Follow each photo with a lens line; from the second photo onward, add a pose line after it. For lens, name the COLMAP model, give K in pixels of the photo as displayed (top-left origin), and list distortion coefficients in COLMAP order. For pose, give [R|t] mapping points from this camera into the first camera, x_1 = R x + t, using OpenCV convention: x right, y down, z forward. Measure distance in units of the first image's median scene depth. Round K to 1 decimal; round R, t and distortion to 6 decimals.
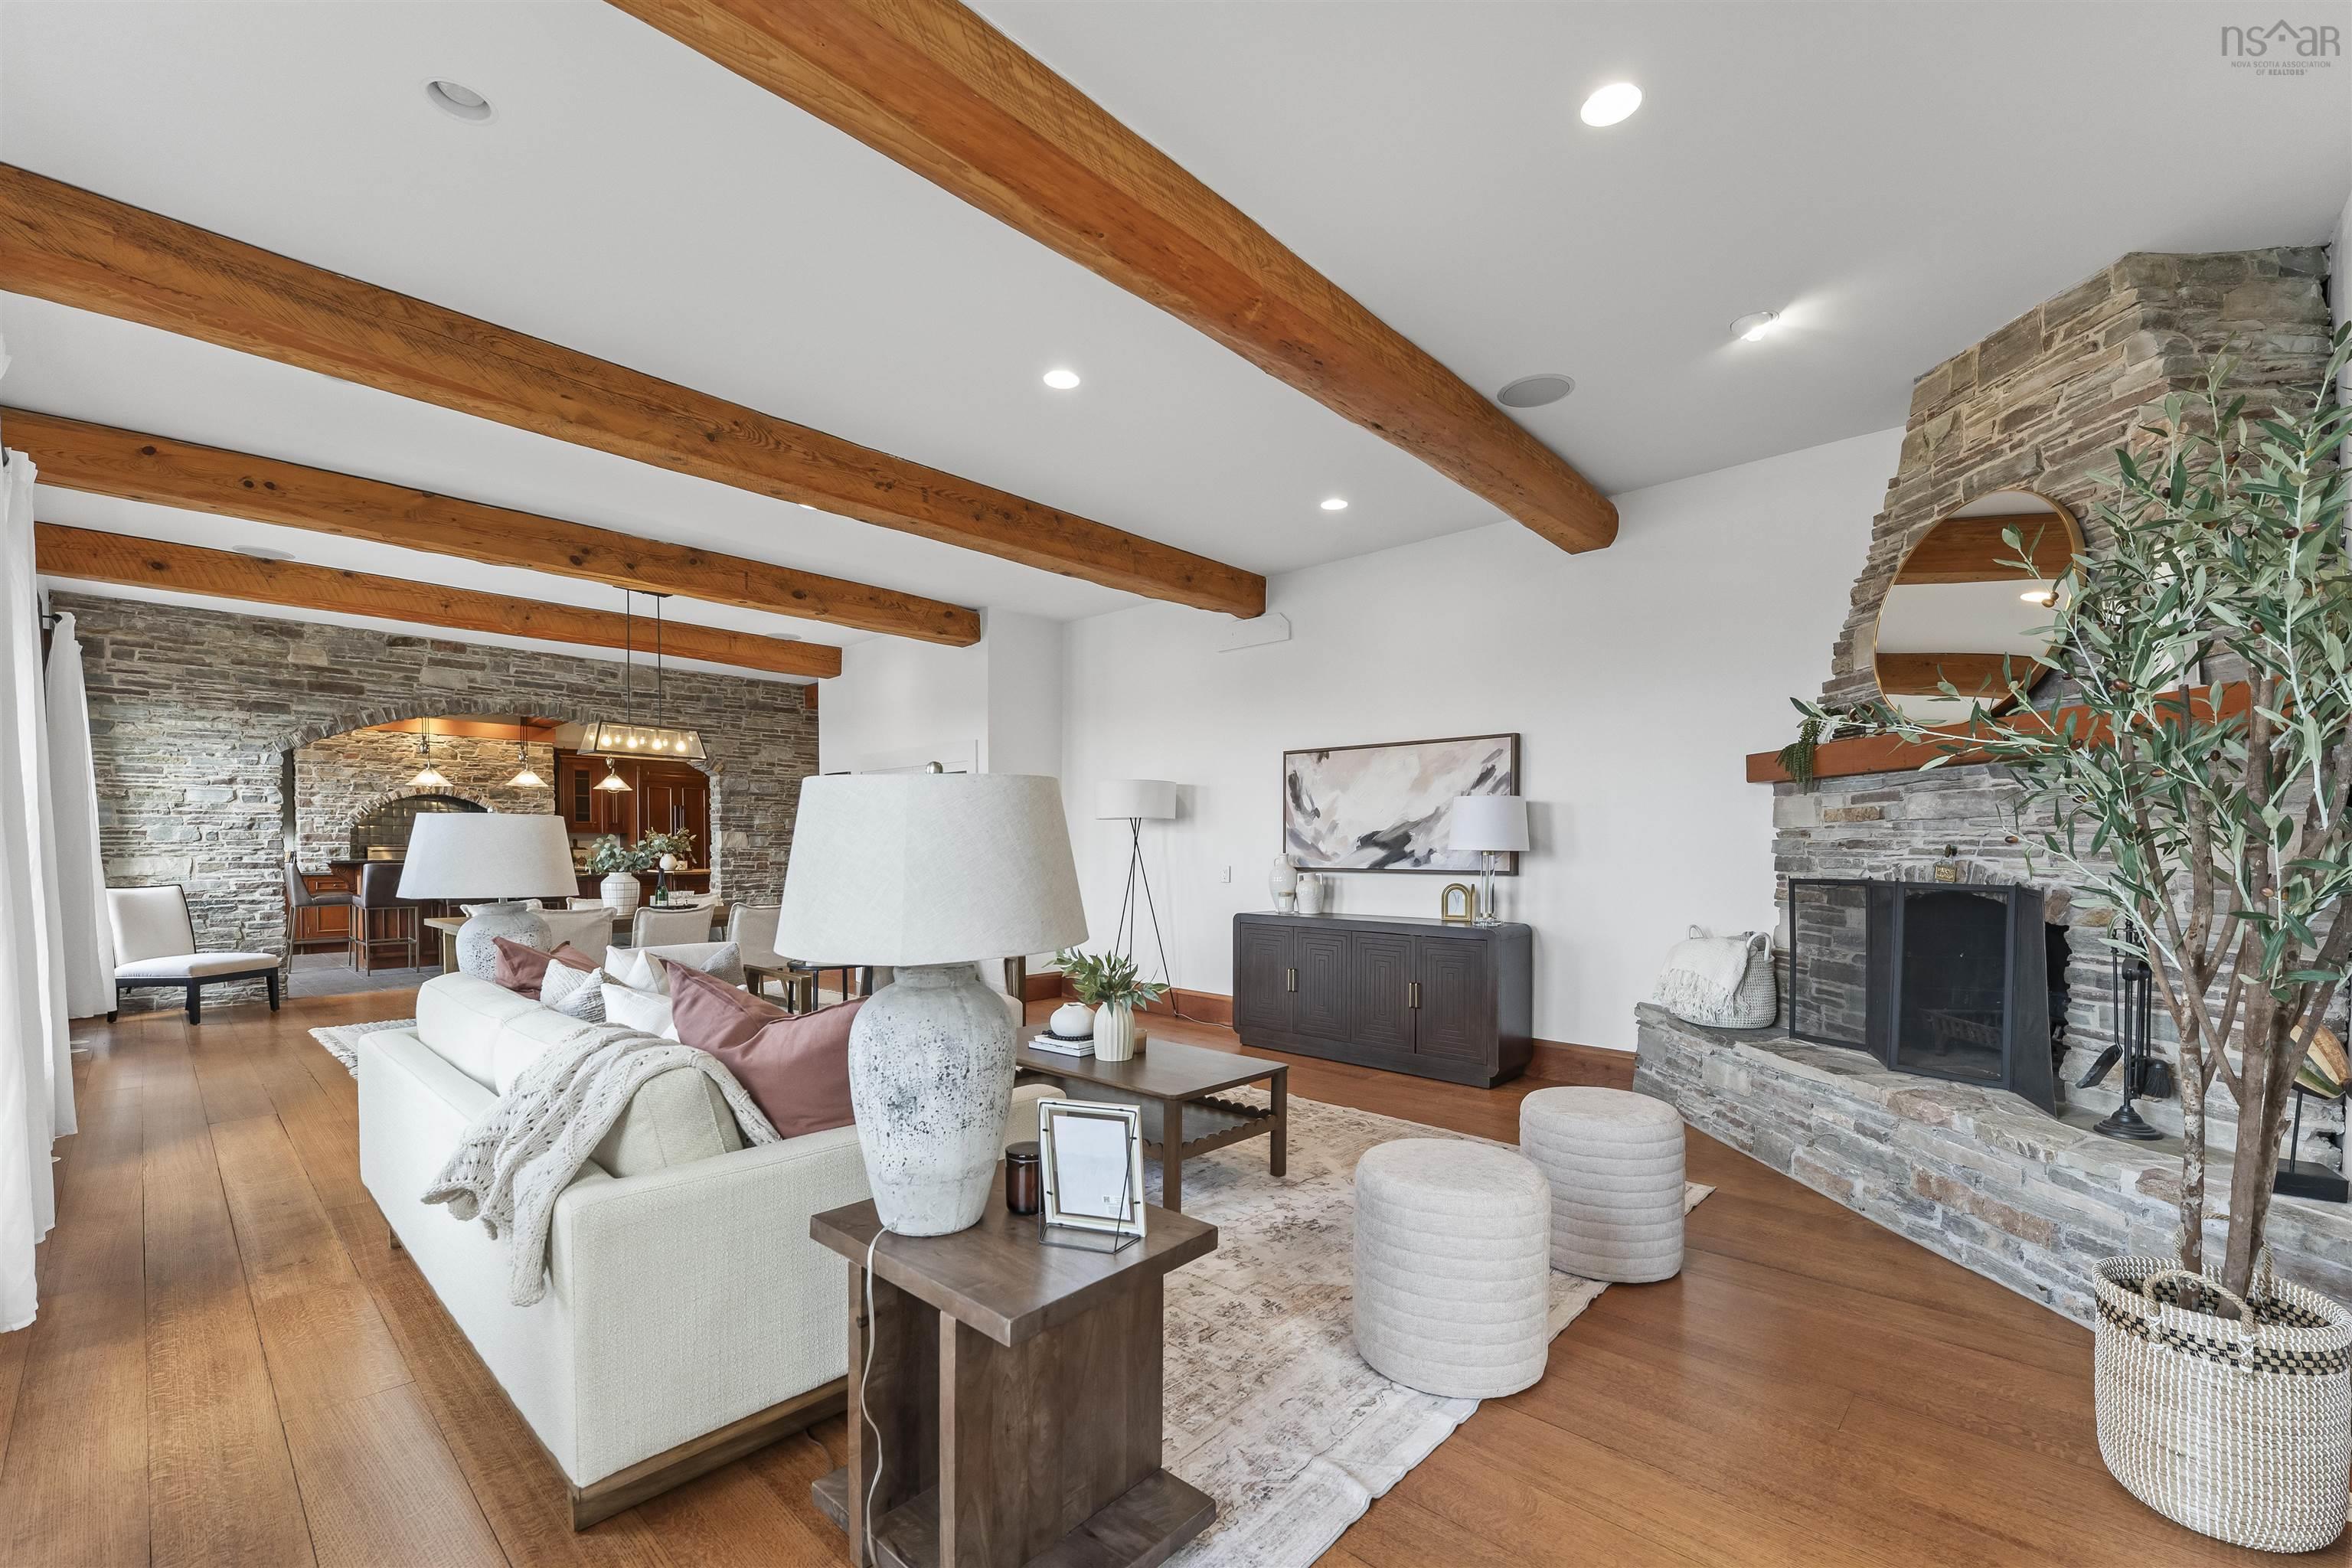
lens RADIAL K [[978.4, 0, 1177.6], [0, 978.4, 872.9], [0, 0, 1]] dist [-0.000864, -0.000351]
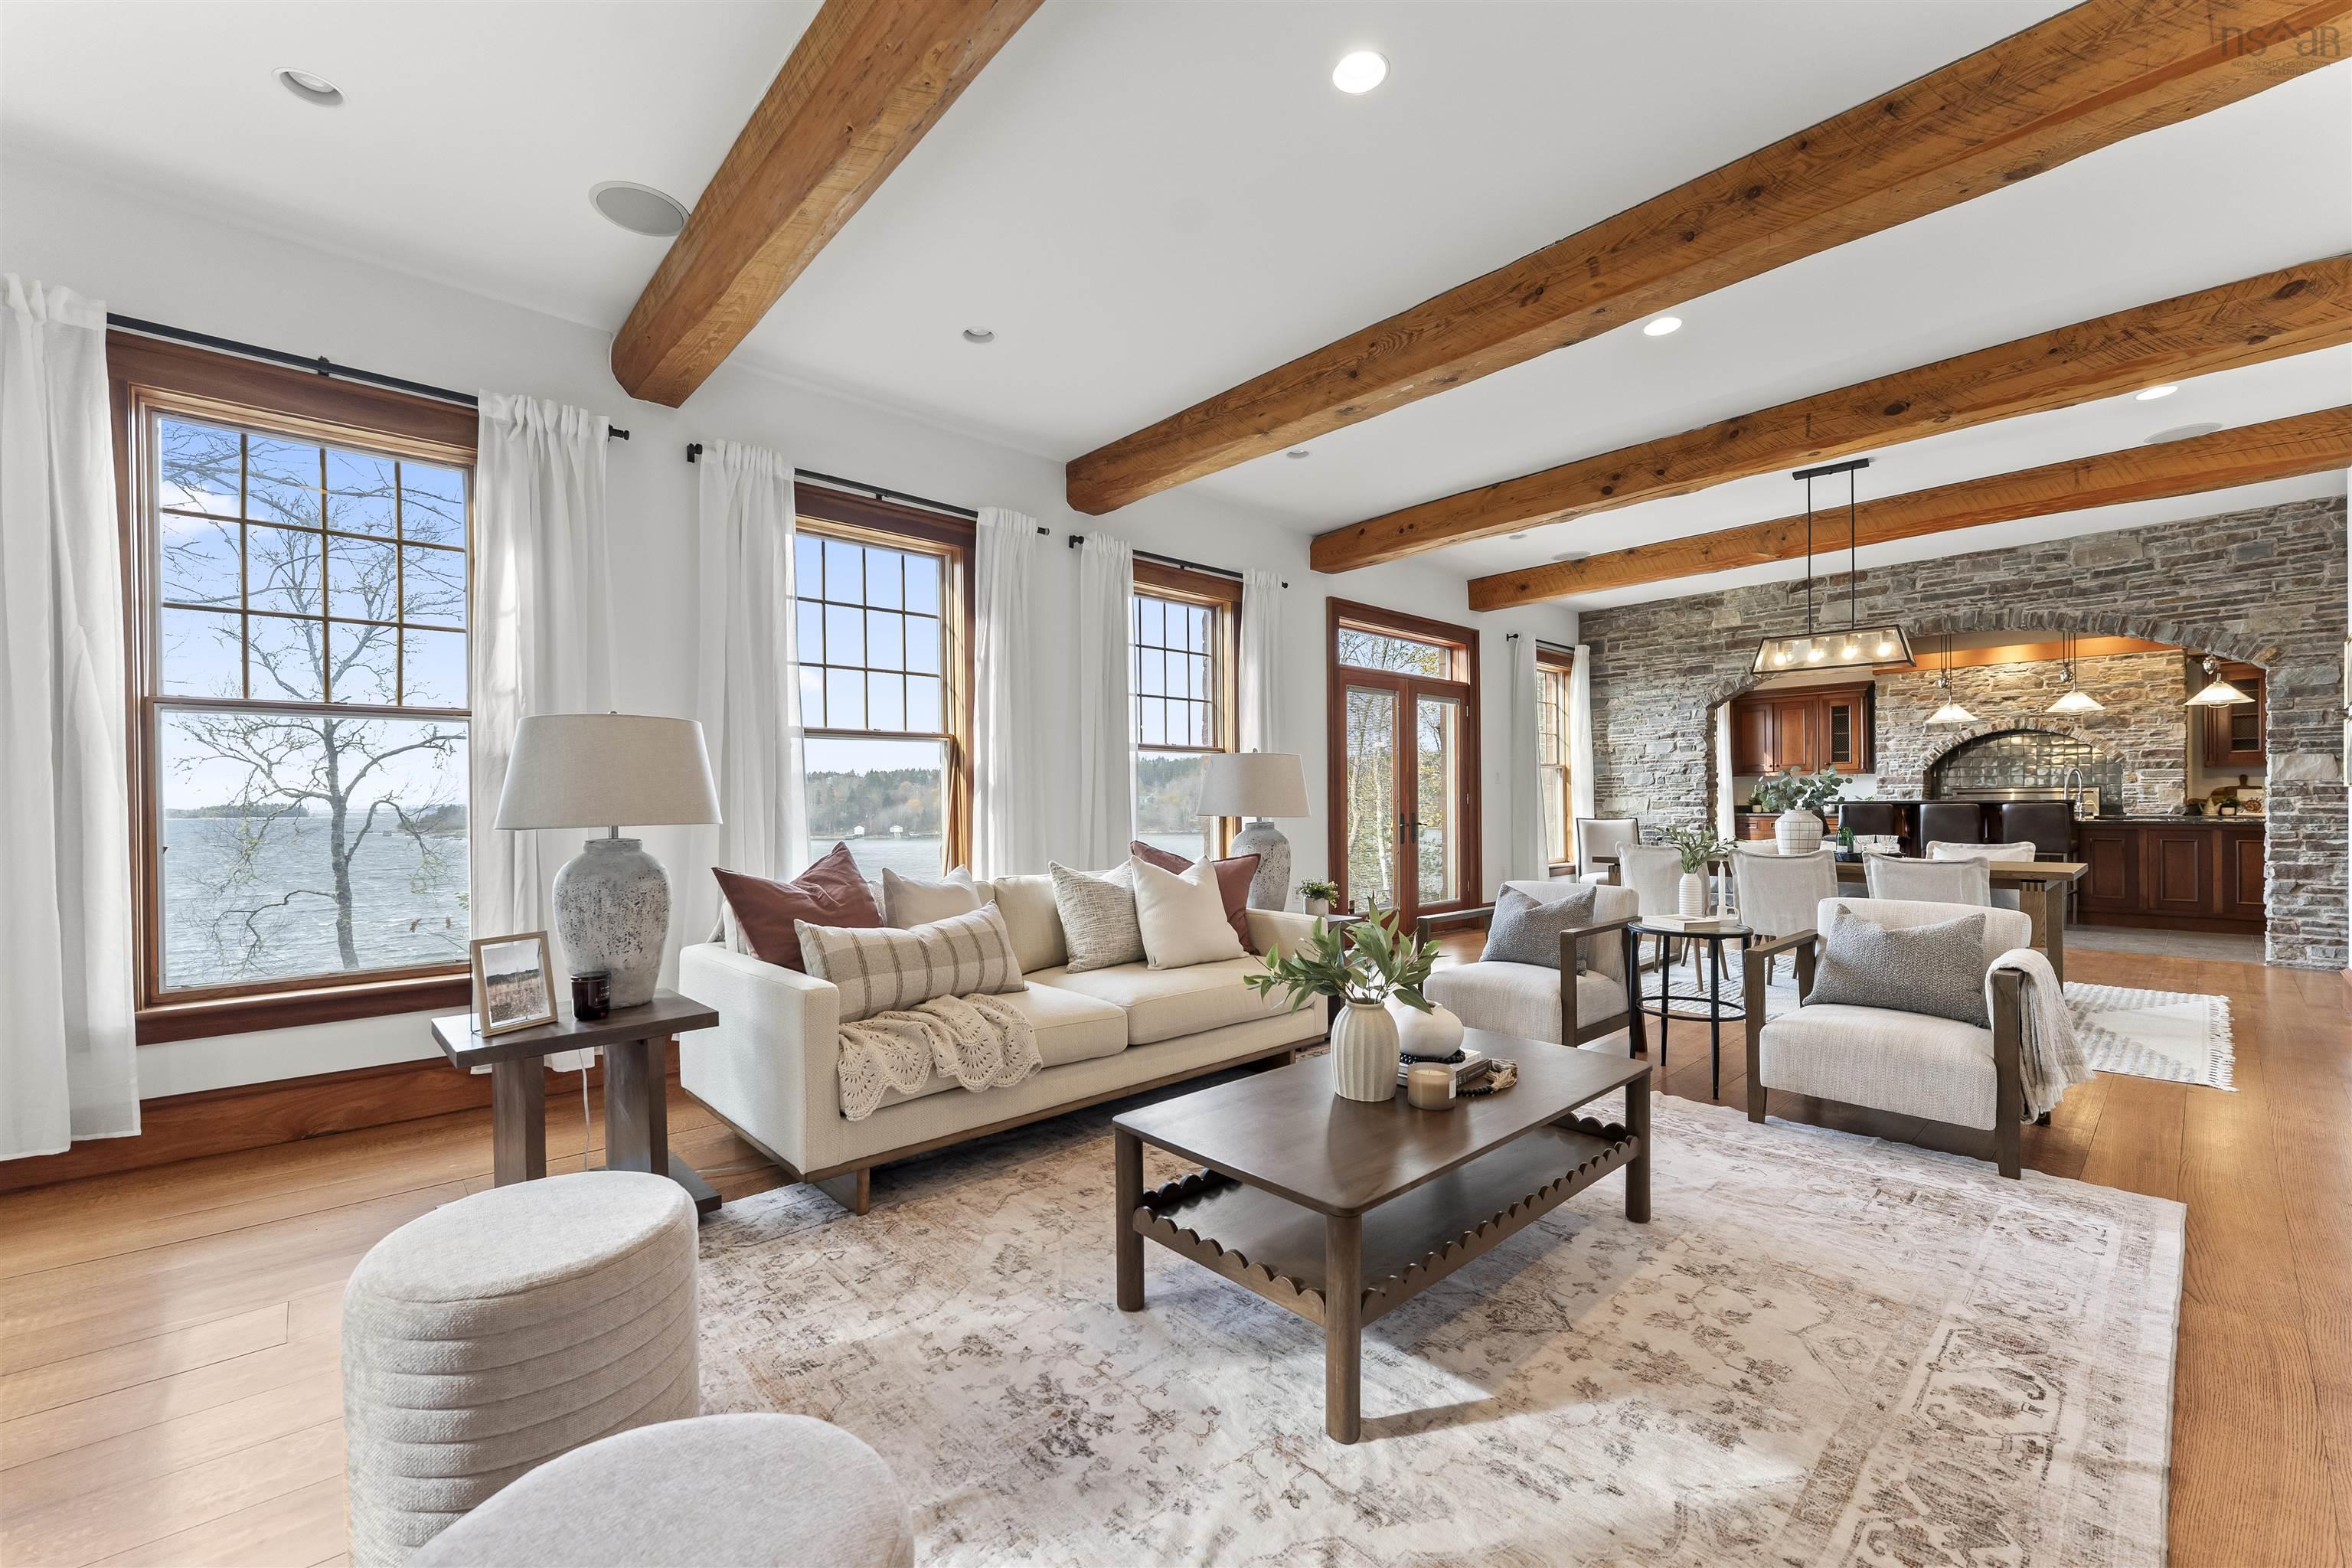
lens RADIAL K [[958.8, 0, 1175.7], [0, 958.8, 806.0], [0, 0, 1]] dist [-0.000081, 0.000432]
pose [[-0.081212, 0.001548, -0.996696, 0.339173], [-0.019877, 0.999797, 0.003173, 0.004622], [0.996499, 0.020069, -0.081165, 0.568441]]
